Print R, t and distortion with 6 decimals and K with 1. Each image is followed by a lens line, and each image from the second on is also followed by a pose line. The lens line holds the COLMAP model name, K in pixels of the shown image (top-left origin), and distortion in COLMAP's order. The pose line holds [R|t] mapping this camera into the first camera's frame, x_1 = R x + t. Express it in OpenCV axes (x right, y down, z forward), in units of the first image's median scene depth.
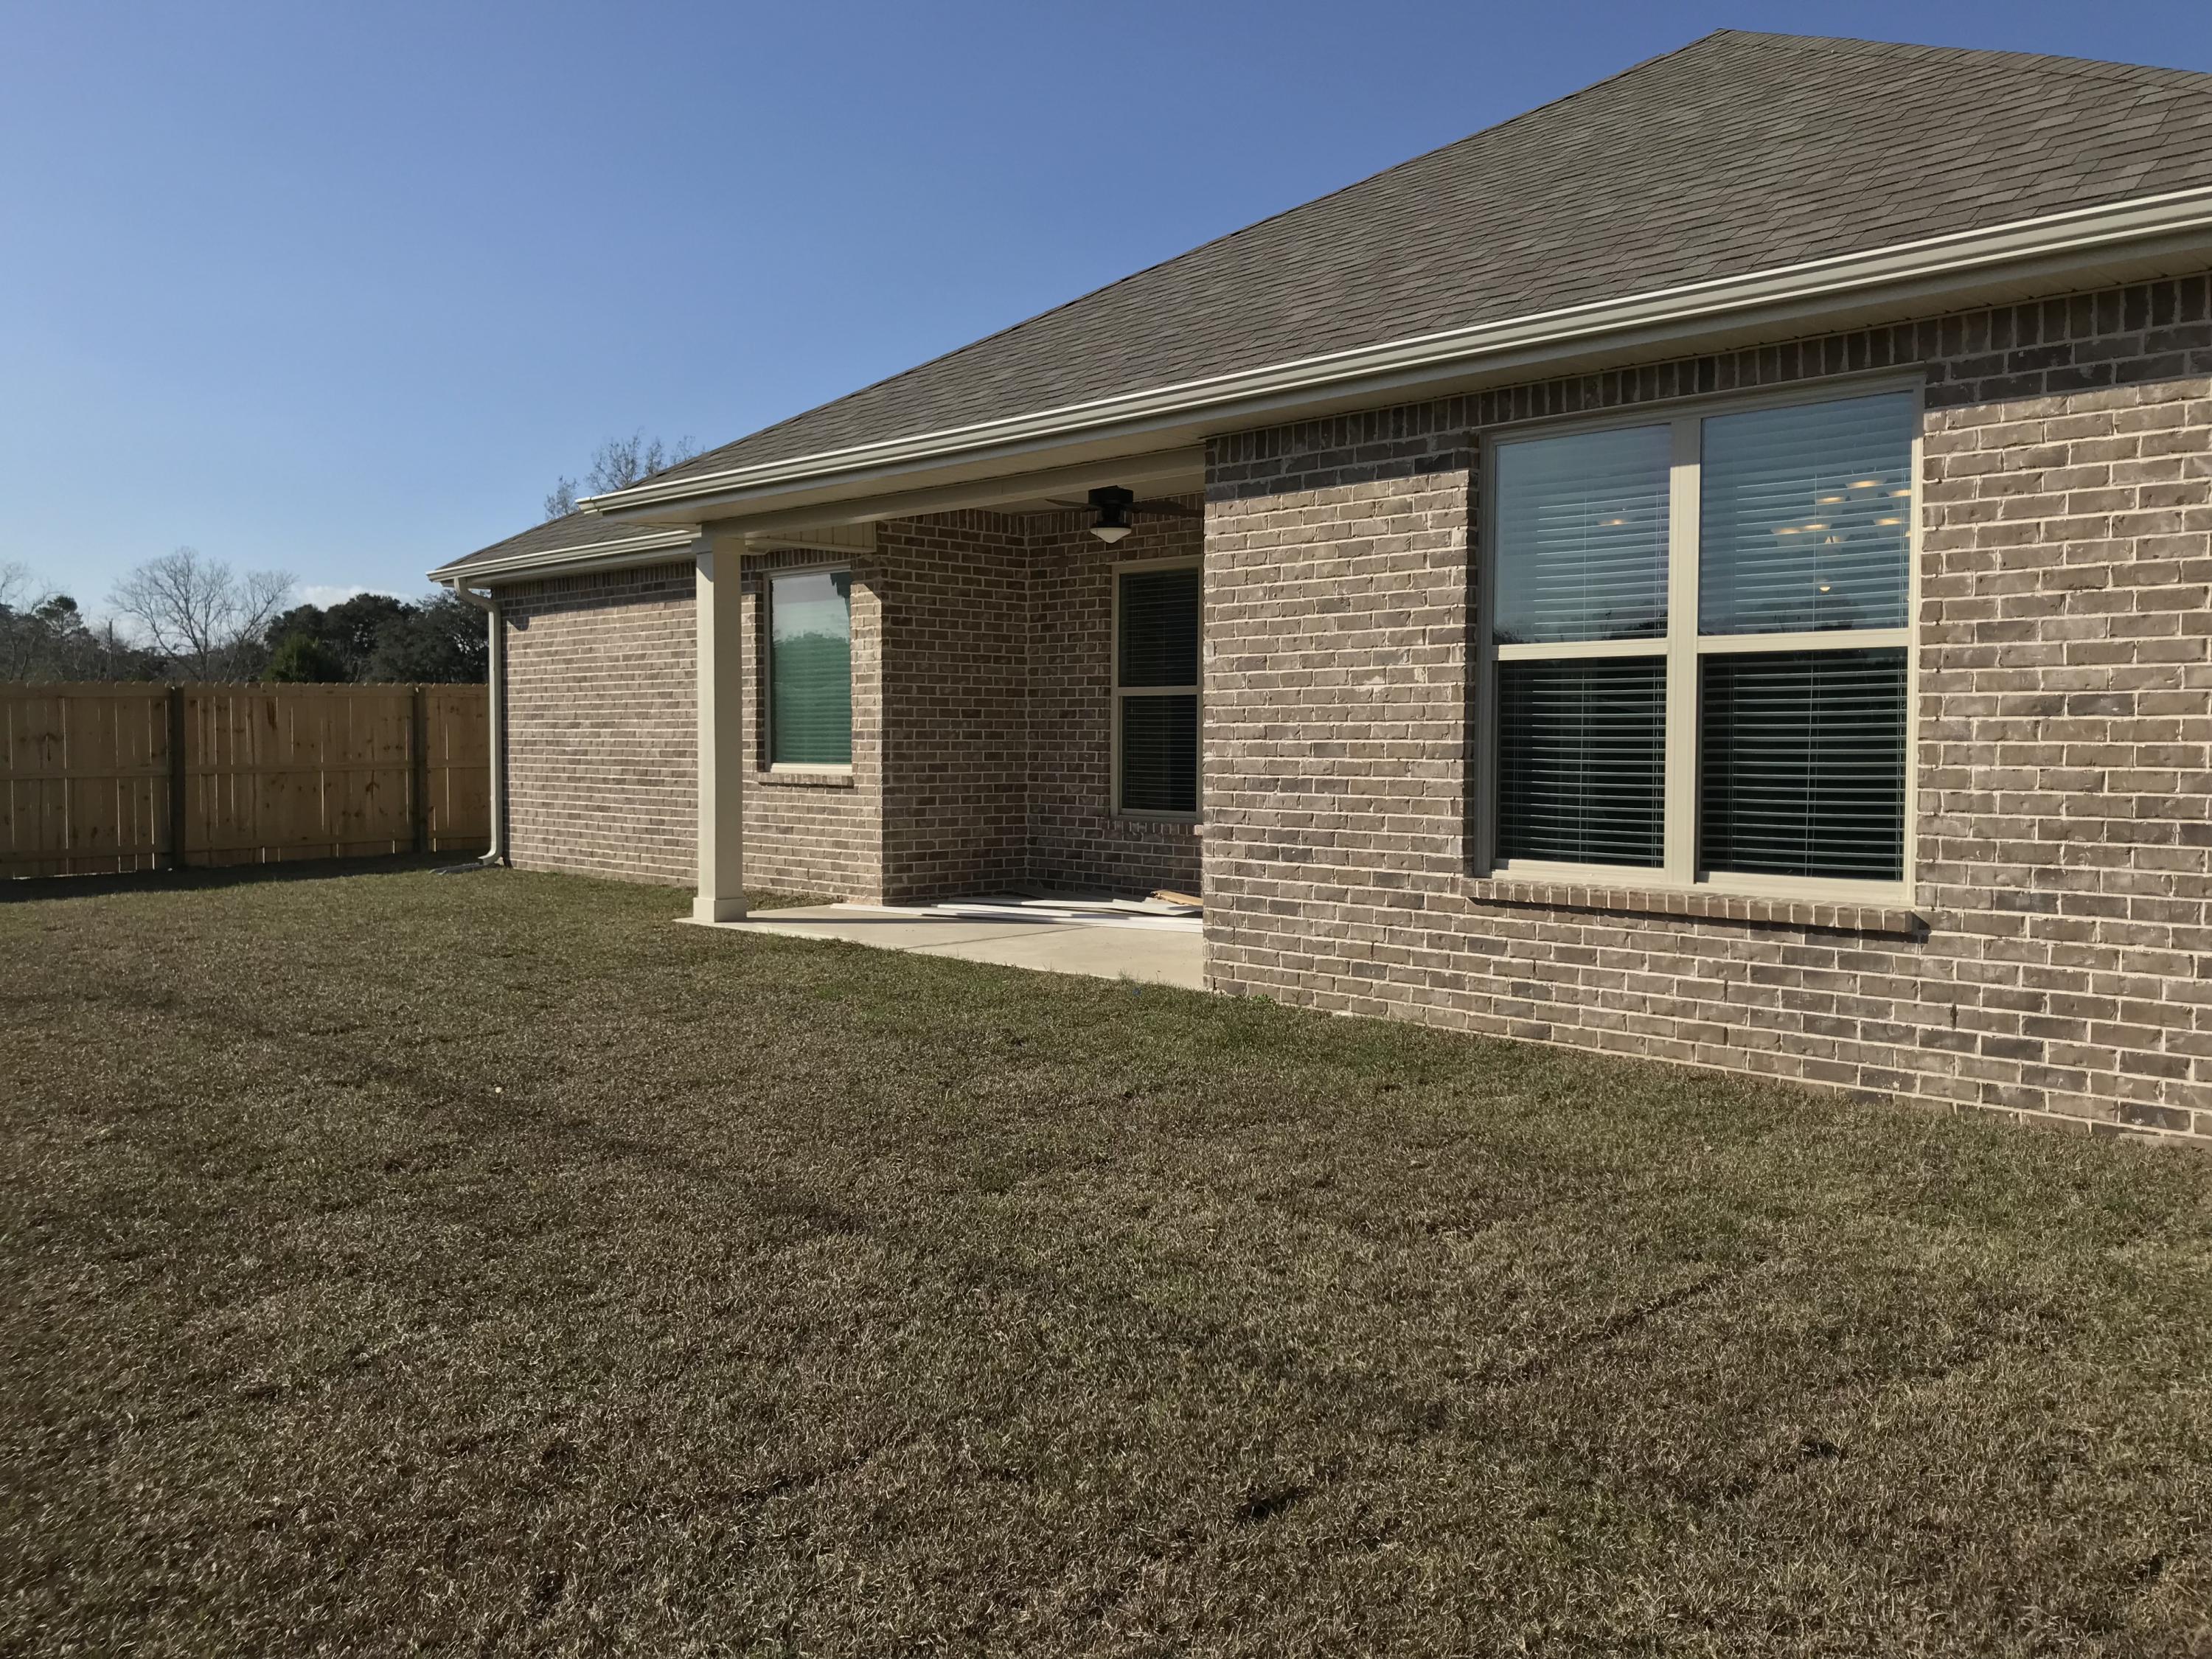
lens RADIAL K [[1792.8, 0, 1097.5], [0, 1792.8, 832.8], [0, 0, 1]] dist [0.022525, -0.055333]
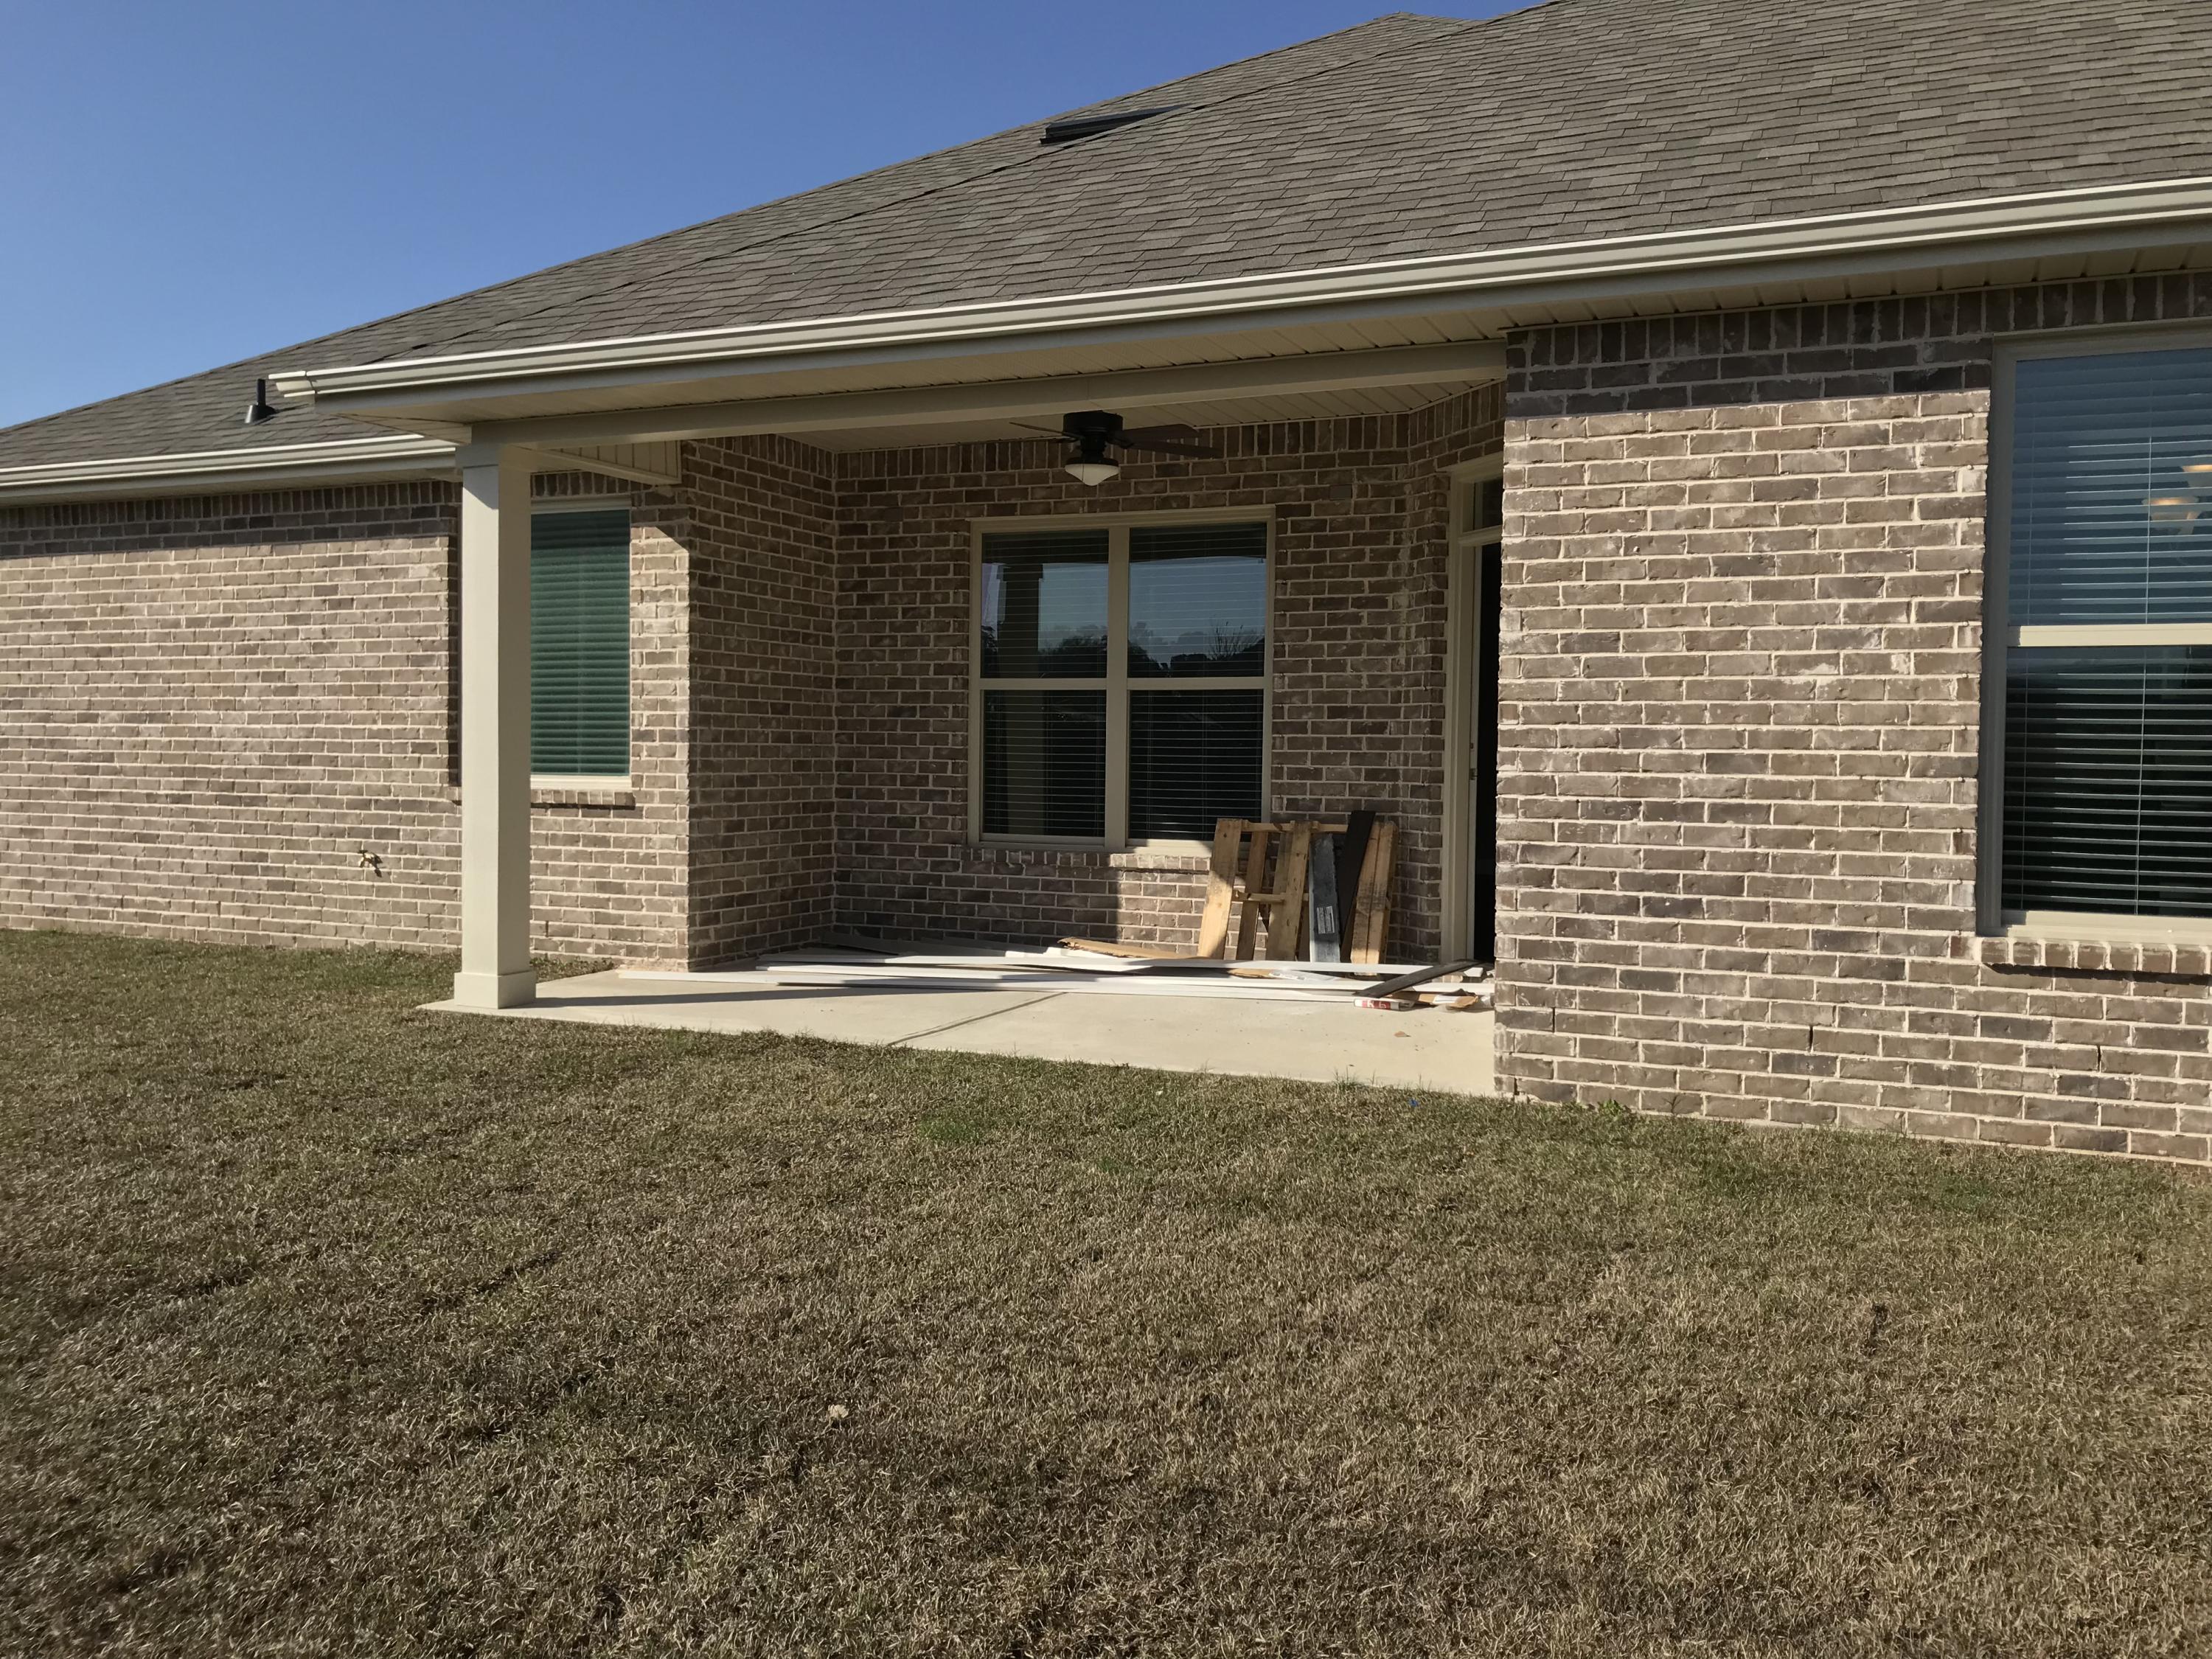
lens RADIAL K [[1792.8, 0, 1019.5], [0, 1792.8, 810.0], [0, 0, 1]] dist [0.022525, -0.055333]
pose [[0.928673, -0.007051, 0.370831, -0.300731], [0.012393, 0.999851, -0.012024, -0.016039], [-0.370691, 0.015762, 0.928622, 0.311978]]
